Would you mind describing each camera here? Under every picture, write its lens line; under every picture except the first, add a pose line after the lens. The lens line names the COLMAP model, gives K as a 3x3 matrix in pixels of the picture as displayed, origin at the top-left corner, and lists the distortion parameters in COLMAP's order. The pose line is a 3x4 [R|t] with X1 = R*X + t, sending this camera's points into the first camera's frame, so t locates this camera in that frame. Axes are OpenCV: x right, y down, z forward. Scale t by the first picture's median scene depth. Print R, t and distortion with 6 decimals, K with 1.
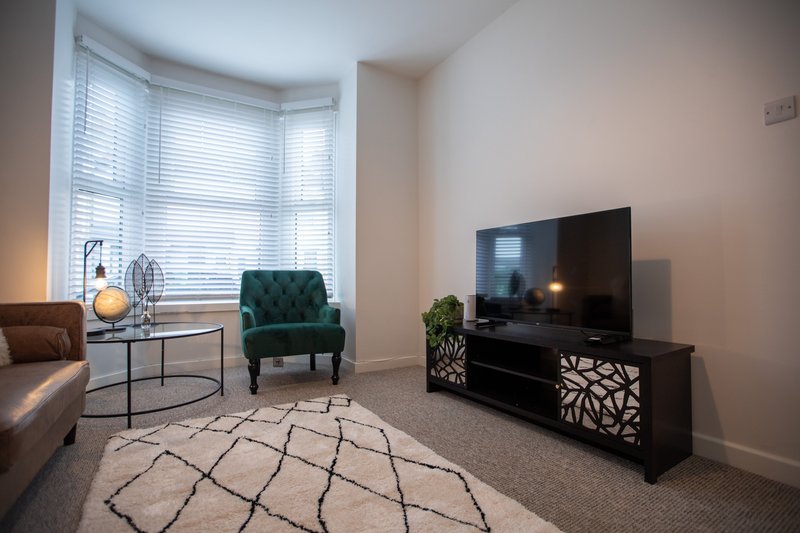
lens RADIAL K [[379.0, 0, 396.5], [0, 379.0, 268.1], [0, 0, 1]] dist [-0.013642, 0.000959]
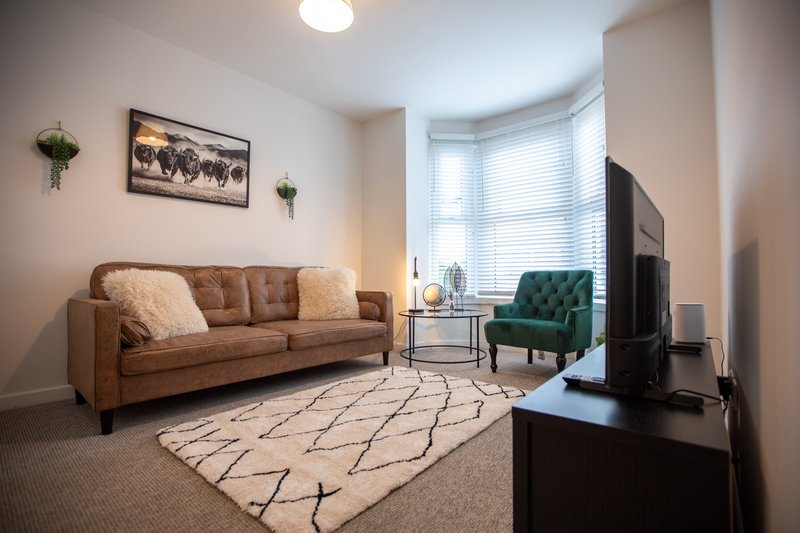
lens RADIAL K [[365.8, 0, 403.6], [0, 365.8, 269.3], [0, 0, 1]] dist [-0.056093, 0.022477]
pose [[0.328527, -0.024234, -0.944184, 0.639373], [0.031773, 0.999389, -0.014596, 0.004574], [0.943960, -0.025205, 0.329096, 0.332135]]
